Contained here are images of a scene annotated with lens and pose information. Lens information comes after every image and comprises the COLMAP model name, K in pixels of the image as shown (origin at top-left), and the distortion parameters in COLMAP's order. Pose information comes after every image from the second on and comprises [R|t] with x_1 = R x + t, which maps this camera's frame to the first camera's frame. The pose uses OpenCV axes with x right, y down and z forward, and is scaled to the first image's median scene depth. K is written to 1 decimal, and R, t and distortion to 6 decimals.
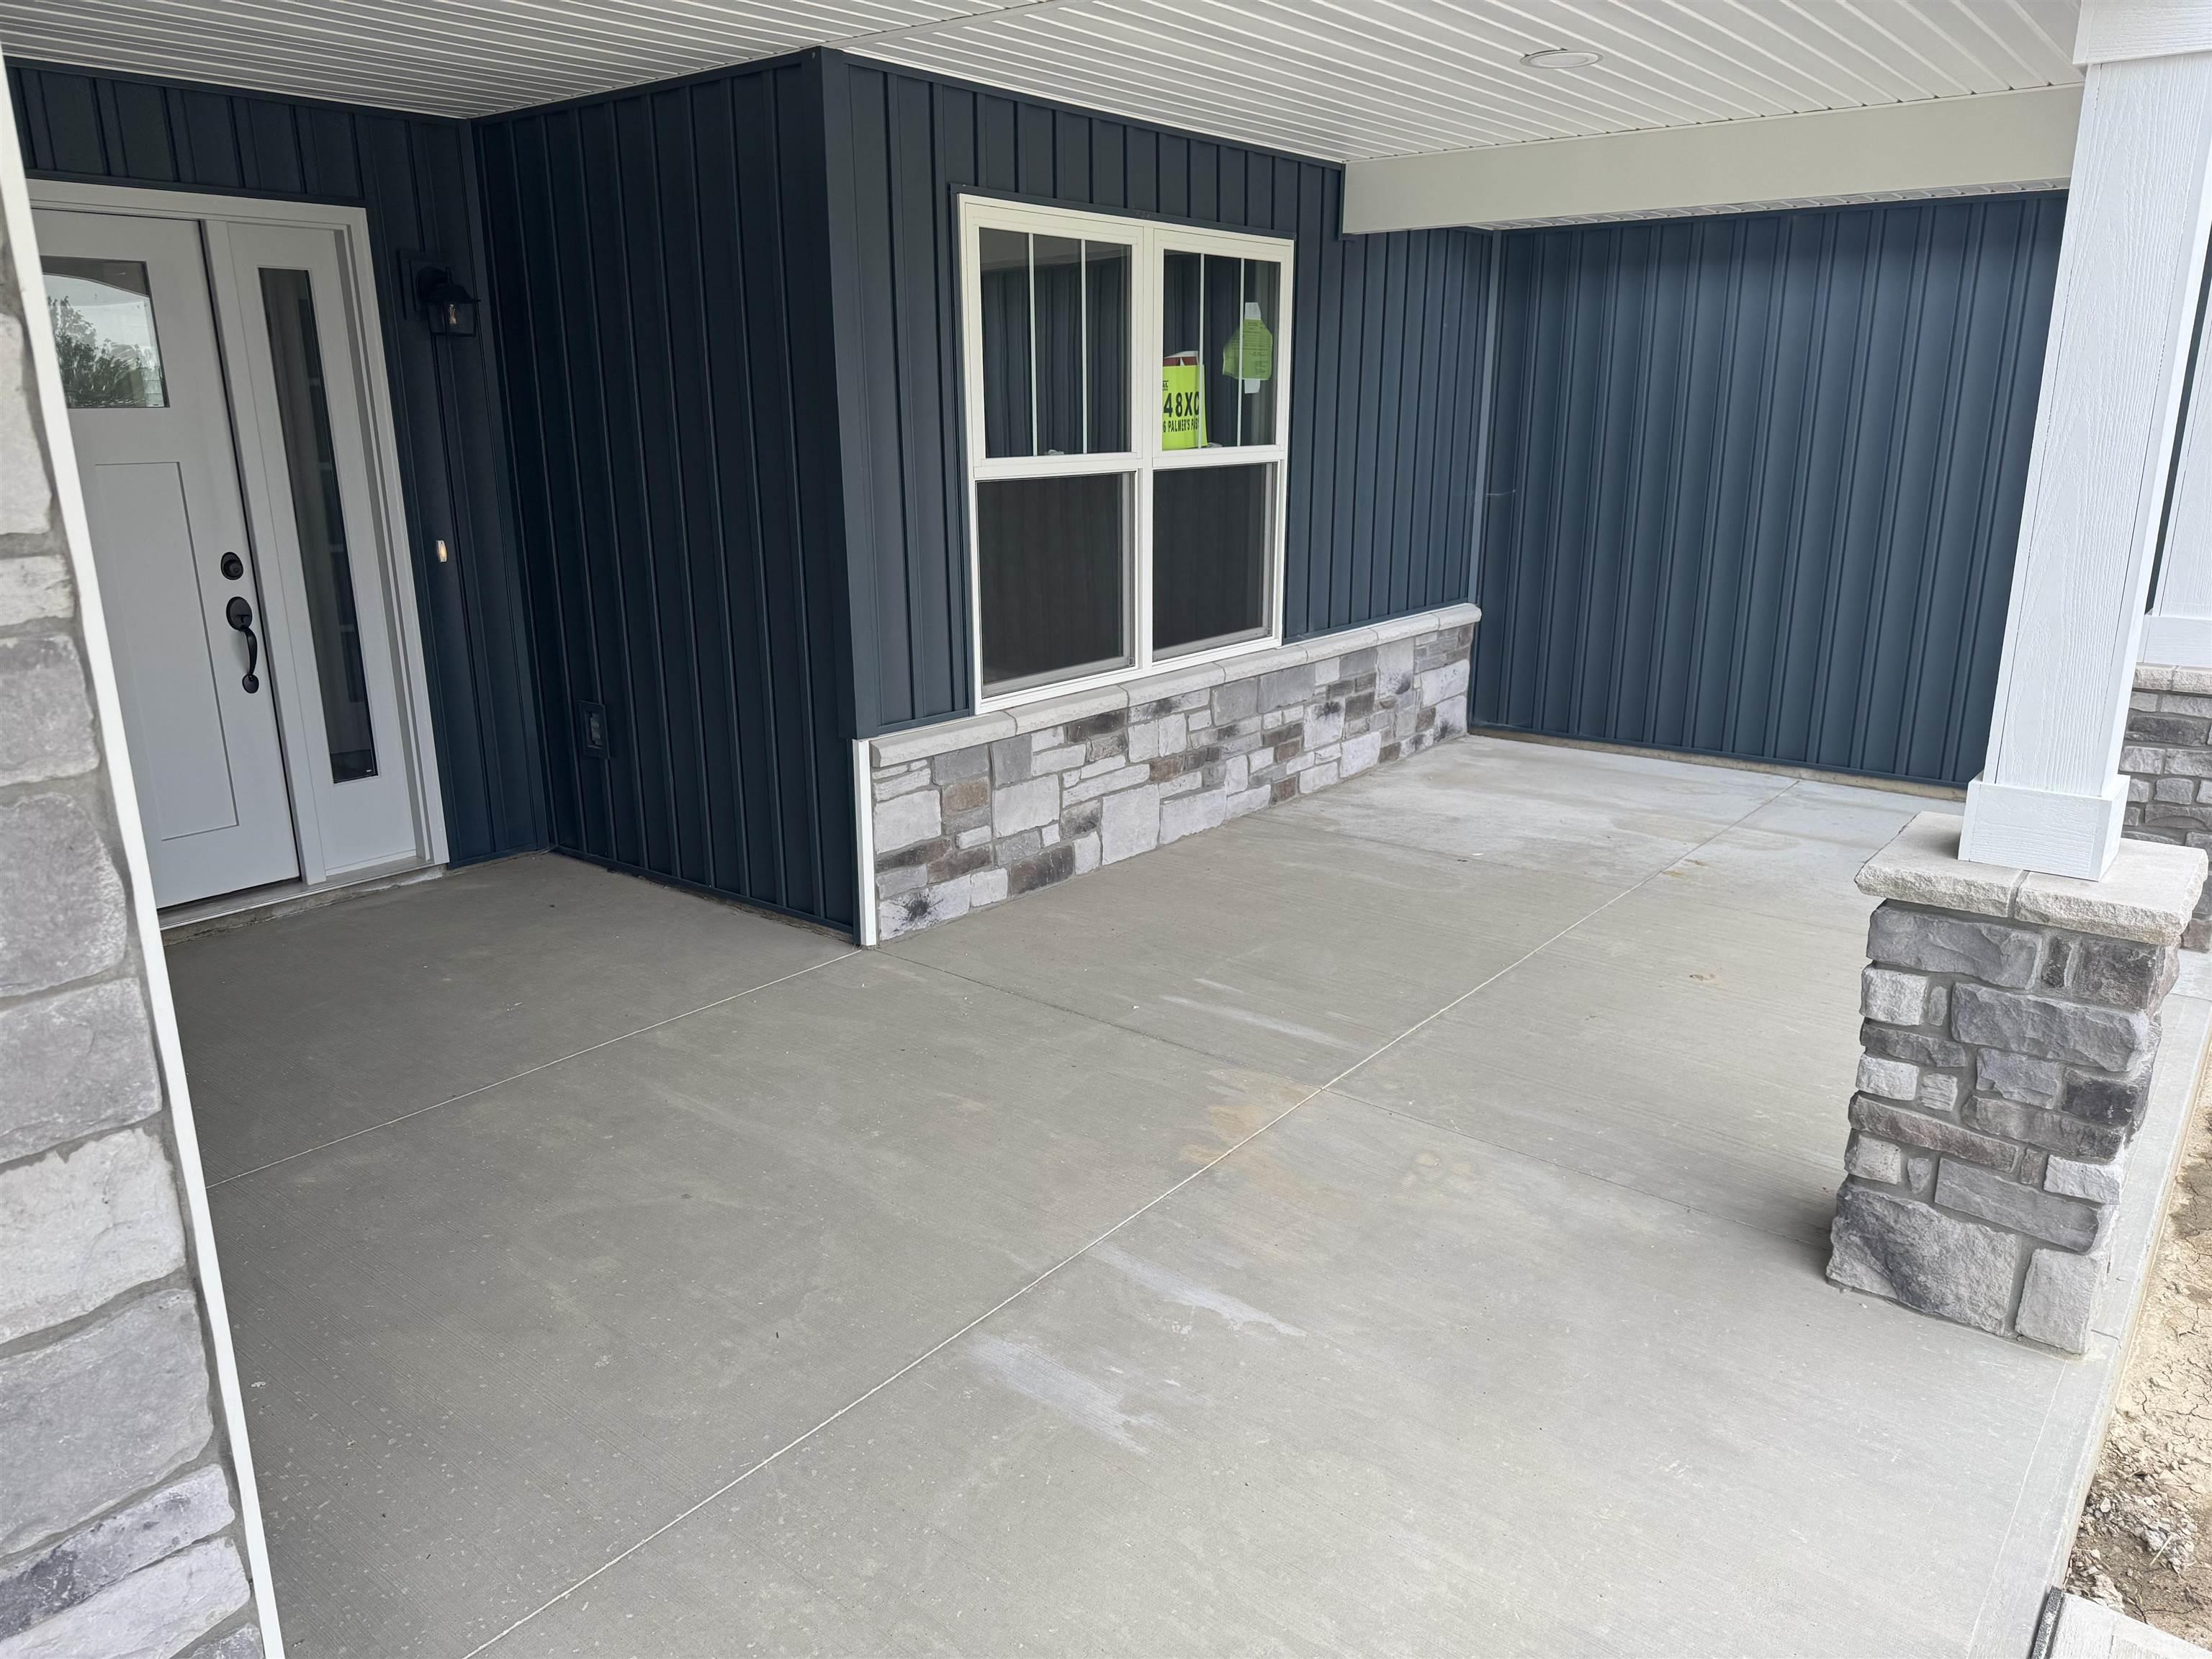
lens RADIAL K [[1527.8, 0, 1106.0], [0, 1527.8, 829.5], [0, 0, 1]] dist [0.136510, -0.204890]
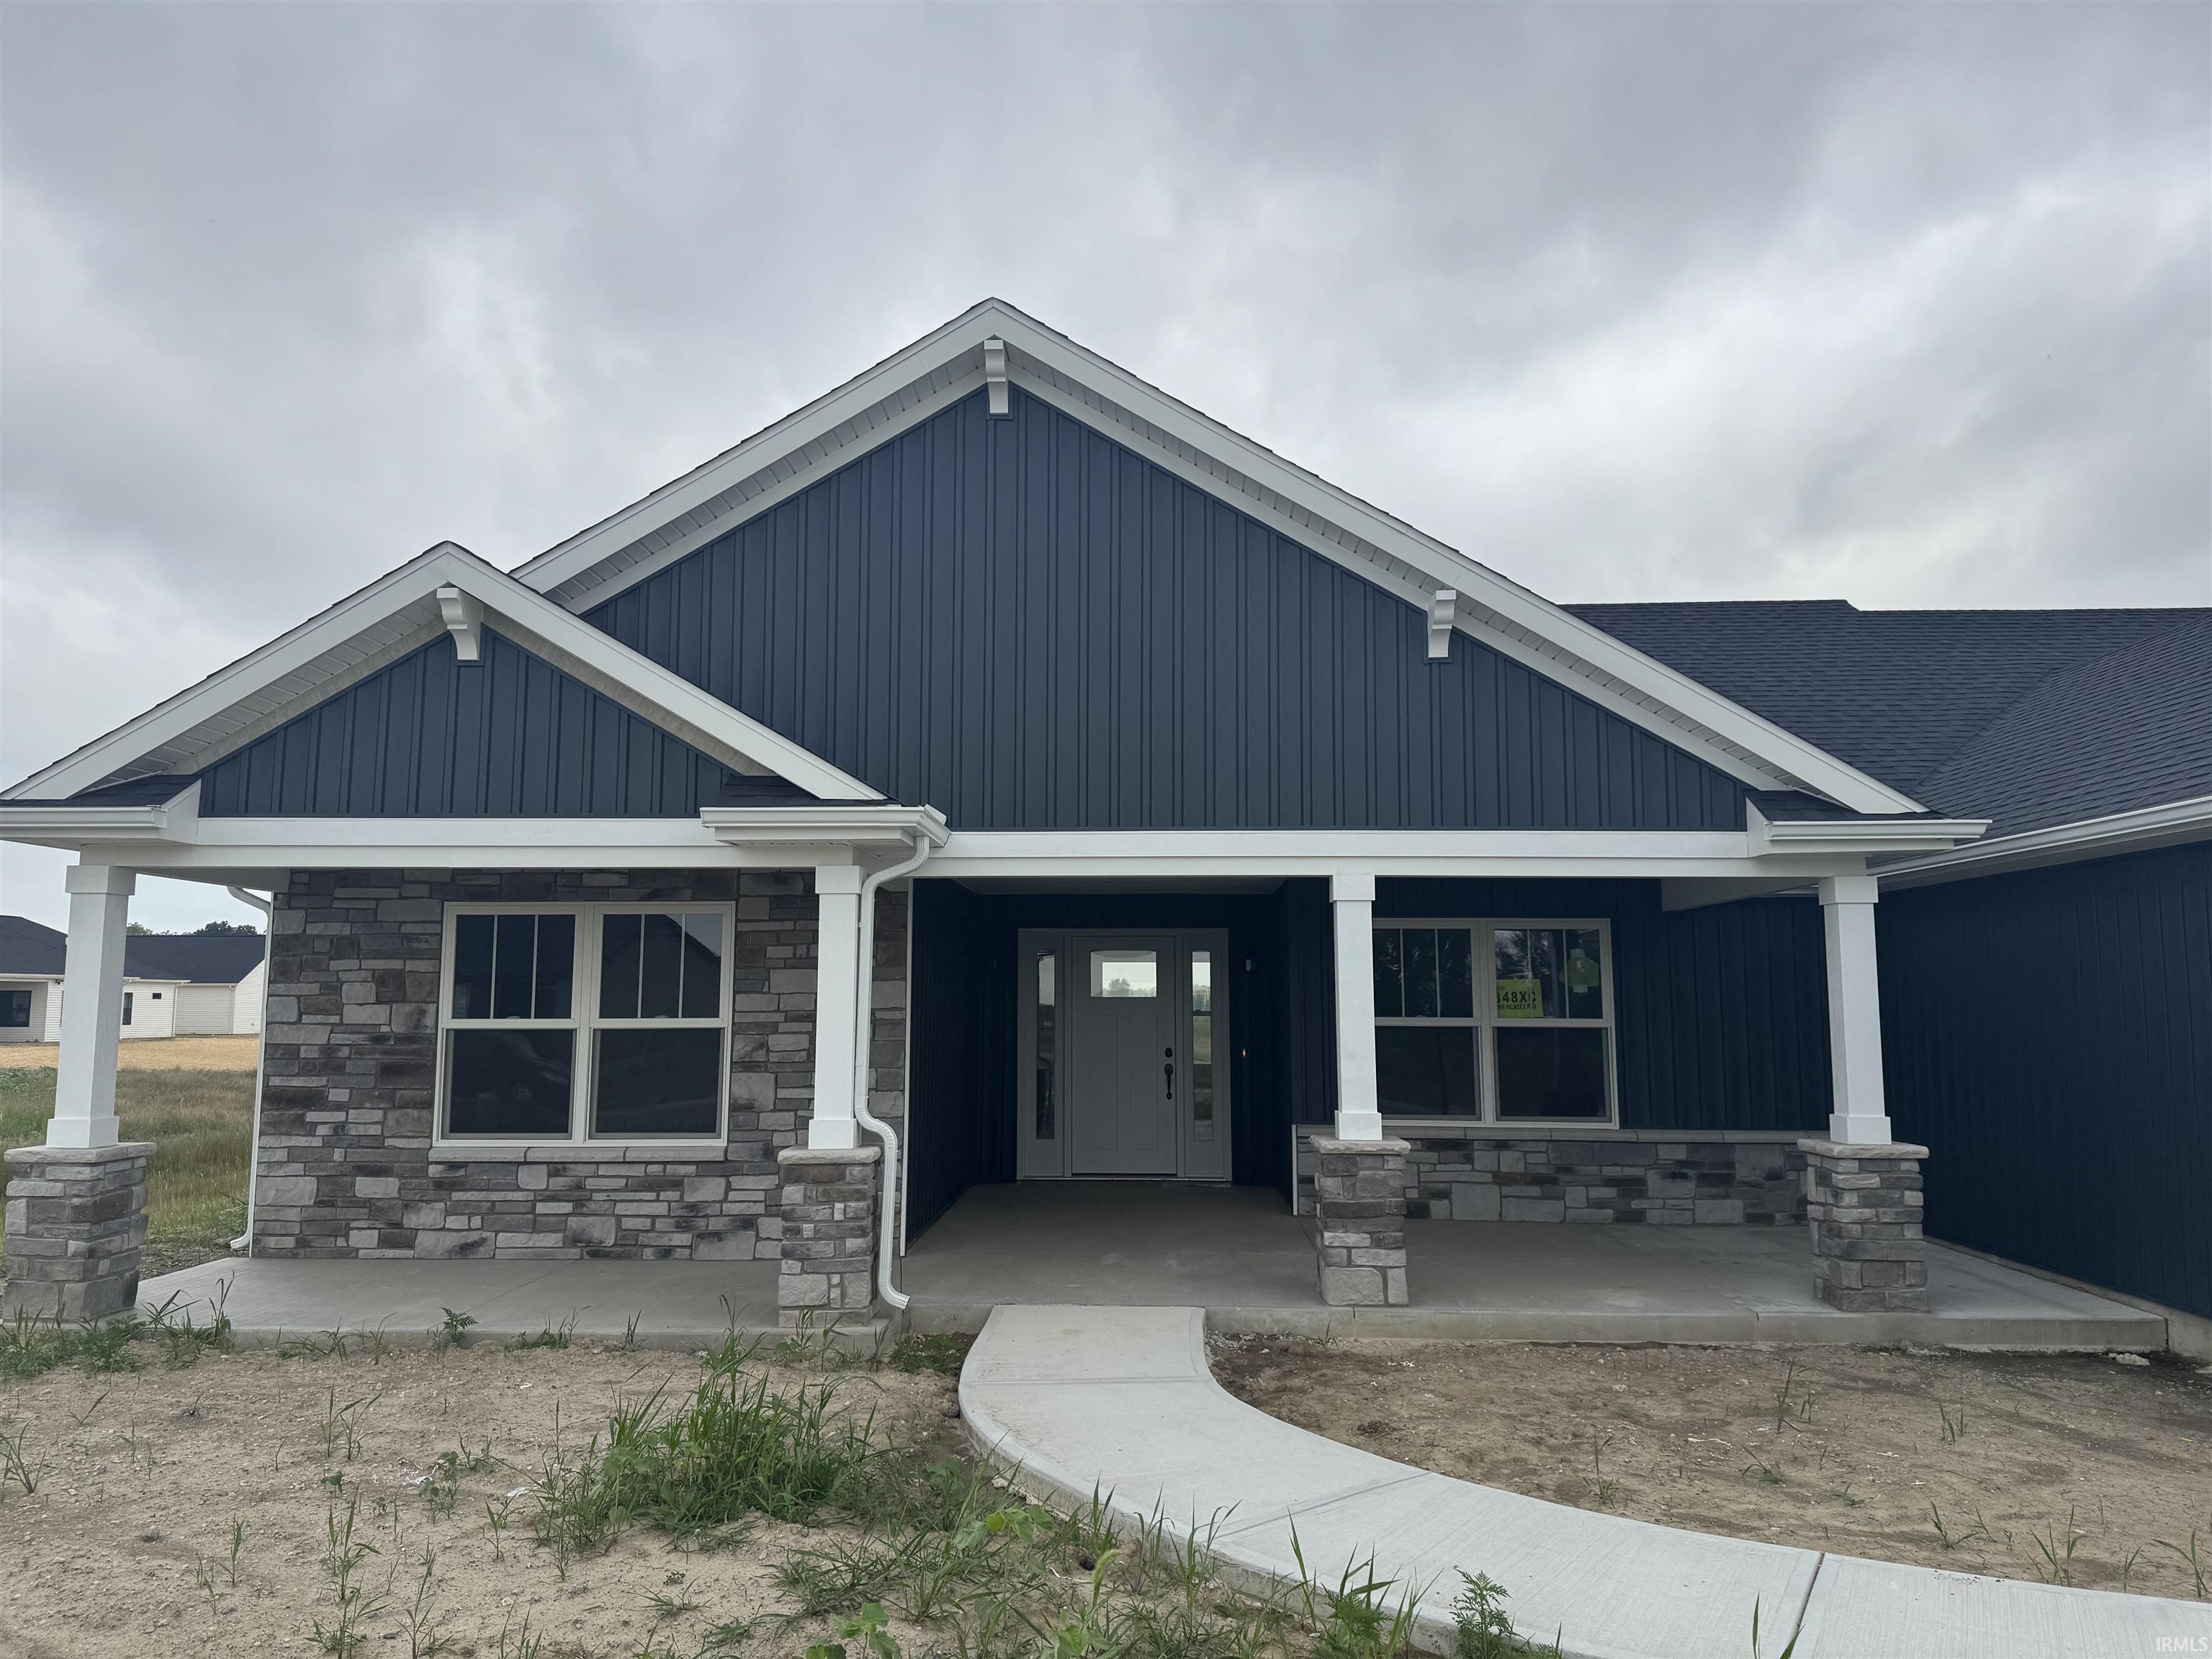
lens RADIAL K [[1527.8, 0, 1106.0], [0, 1527.8, 829.5], [0, 0, 1]] dist [0.136510, -0.204890]
pose [[0.595611, -0.084388, -0.798828, 1.321467], [-0.214426, 0.941677, -0.259356, 0.157705], [0.774125, 0.325765, 0.542778, -0.583166]]
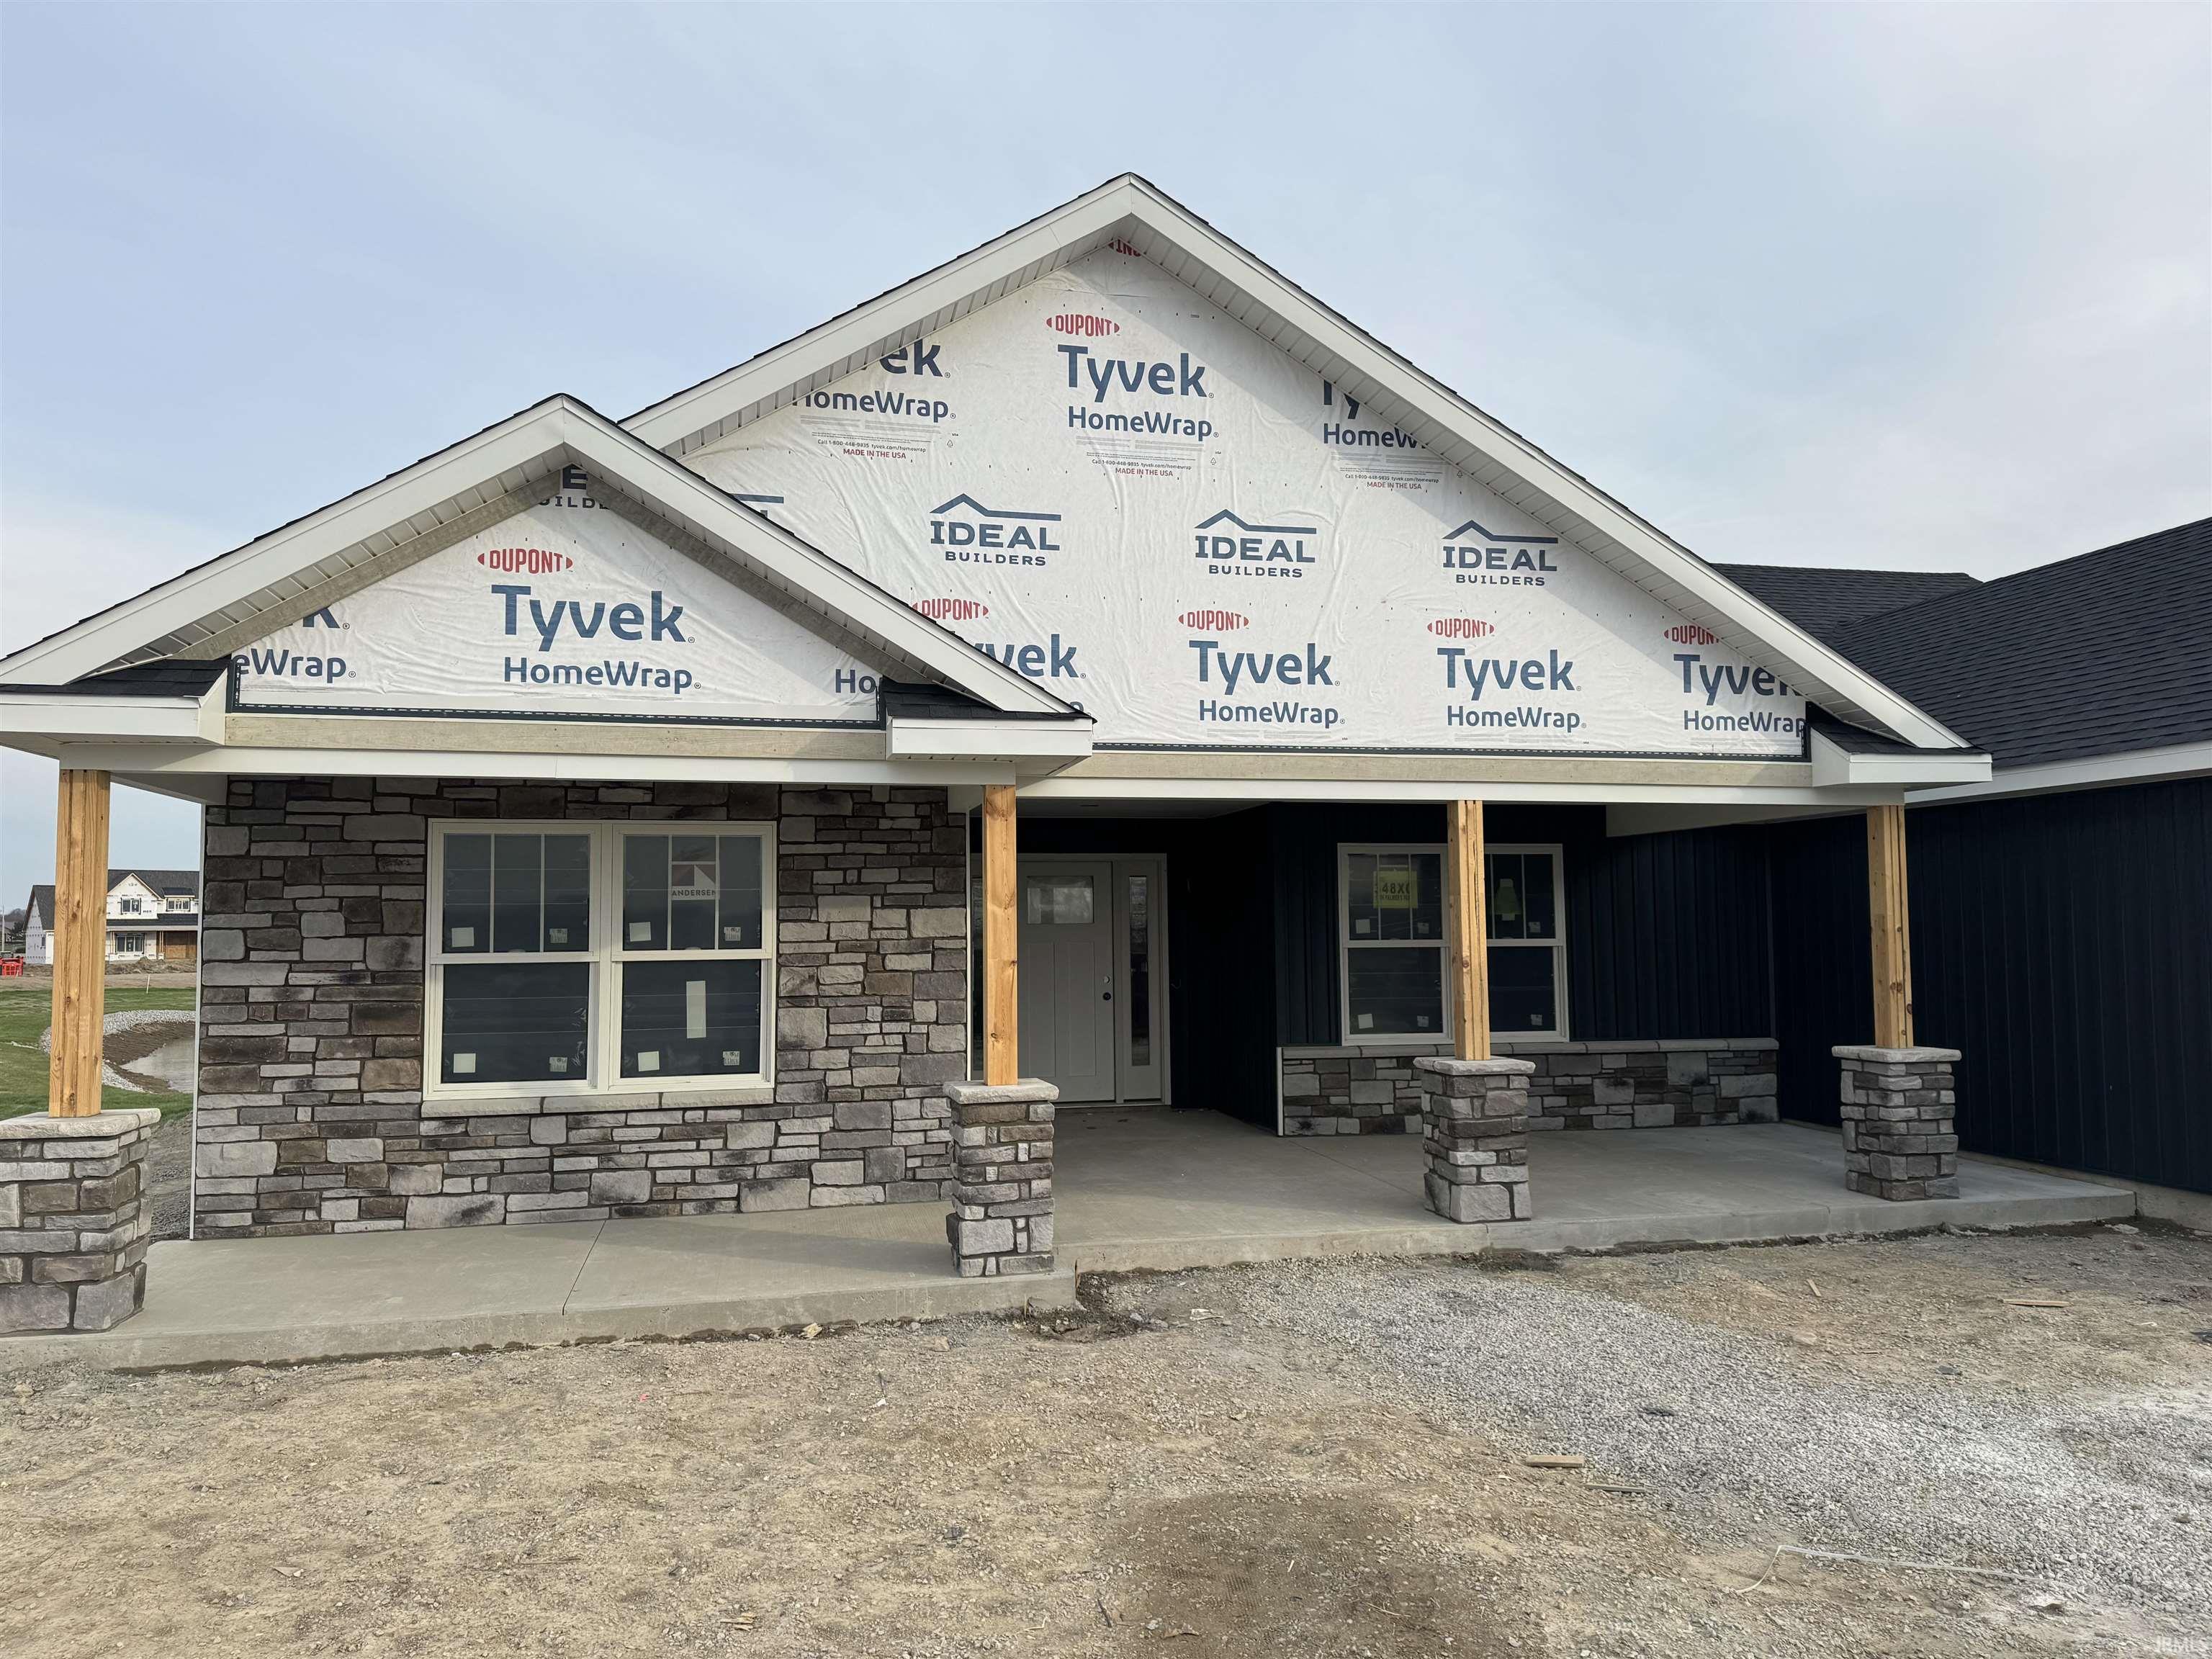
lens RADIAL K [[1527.8, 0, 1106.0], [0, 1527.8, 829.5], [0, 0, 1]] dist [0.136510, -0.204890]
pose [[0.778950, -0.040299, -0.625789, 0.937272], [-0.159958, 0.952152, -0.260423, 0.235045], [0.606341, 0.302957, 0.735233, -0.879383]]
